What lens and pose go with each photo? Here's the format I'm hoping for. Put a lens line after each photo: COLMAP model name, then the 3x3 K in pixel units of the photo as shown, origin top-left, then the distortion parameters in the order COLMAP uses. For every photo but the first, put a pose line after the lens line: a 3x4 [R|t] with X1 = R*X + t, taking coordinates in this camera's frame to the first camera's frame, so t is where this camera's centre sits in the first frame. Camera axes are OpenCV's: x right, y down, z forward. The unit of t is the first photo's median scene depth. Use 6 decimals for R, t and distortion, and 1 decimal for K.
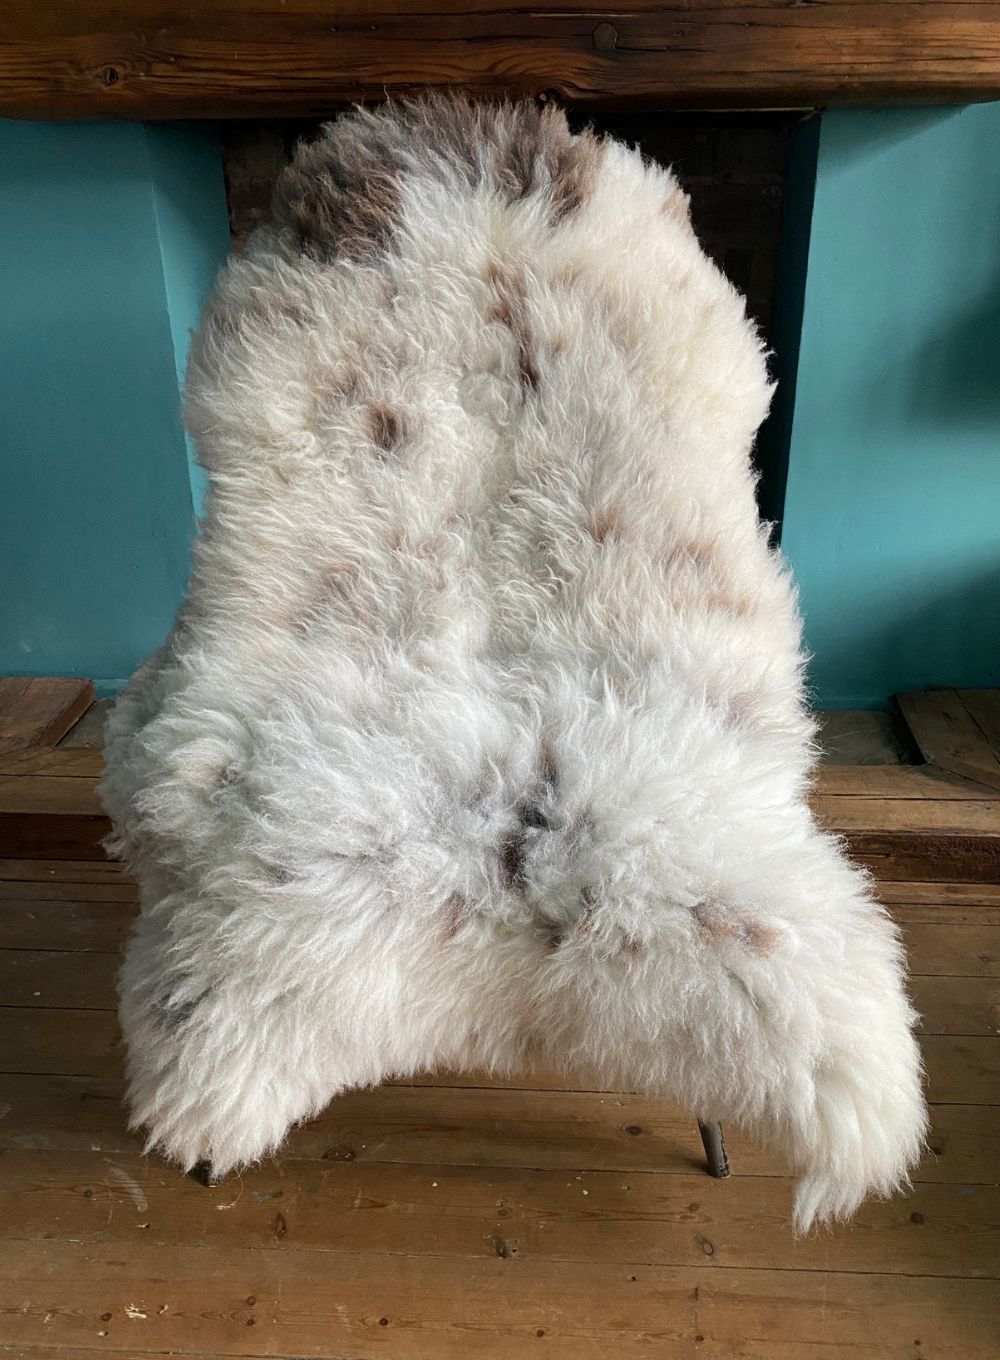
lens RADIAL K [[1106.6, 0, 532.7], [0, 1106.6, 751.8], [0, 0, 1]] dist [-0.004657, 0.017492]
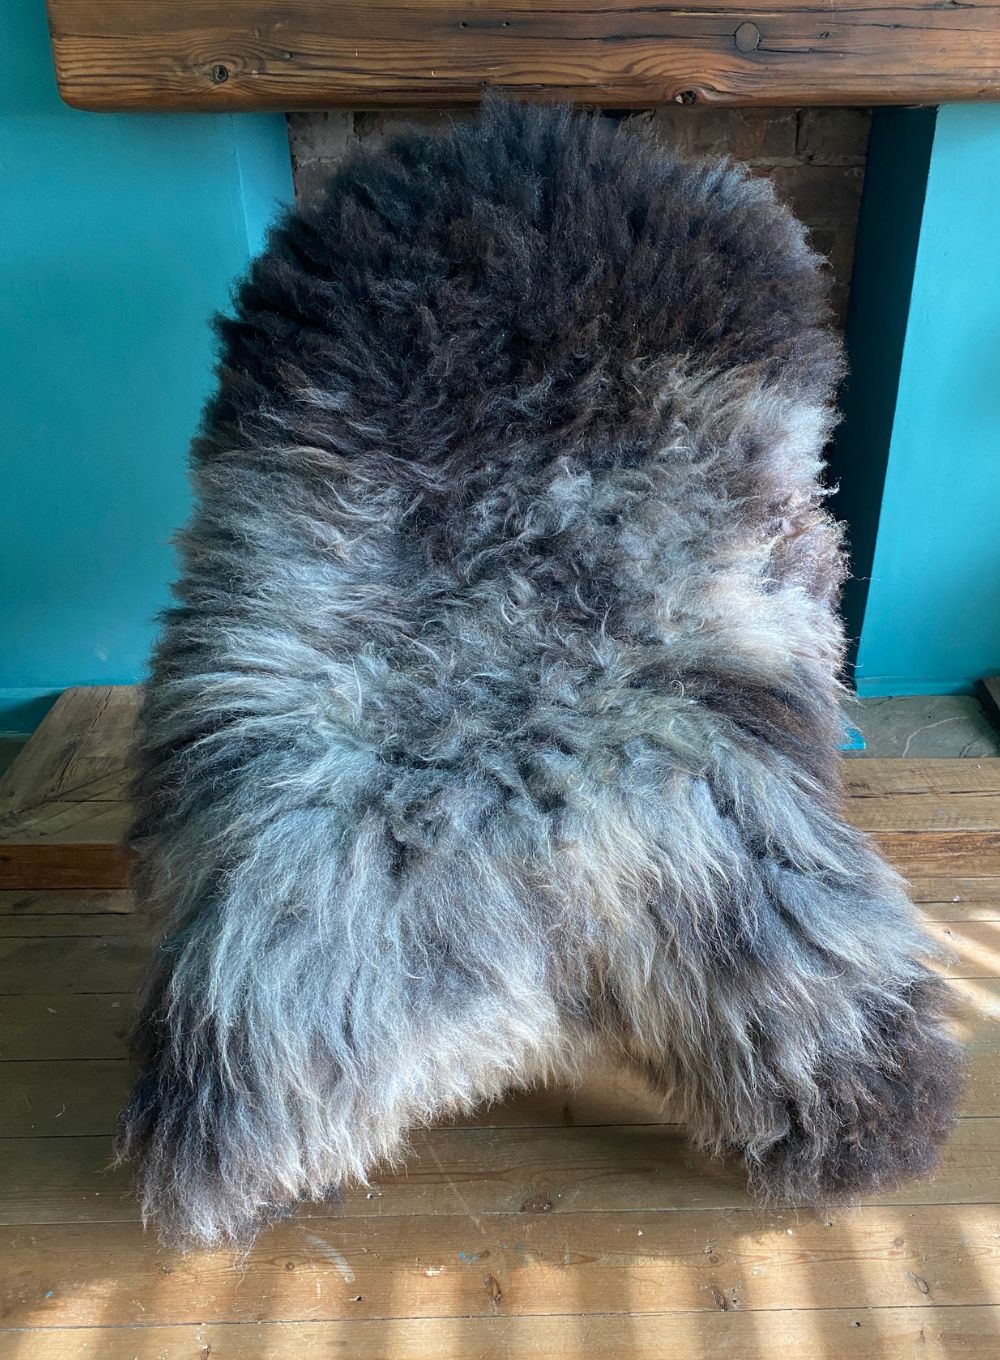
lens RADIAL K [[1078.9, 0, 568.8], [0, 1078.9, 726.0], [0, 0, 1]] dist [0.002702, 0.006942]
pose [[0.997173, -0.033289, 0.067358, -0.168987], [0.029914, 0.998276, 0.050509, -0.098388], [-0.068923, -0.048351, 0.996450, 0.044323]]
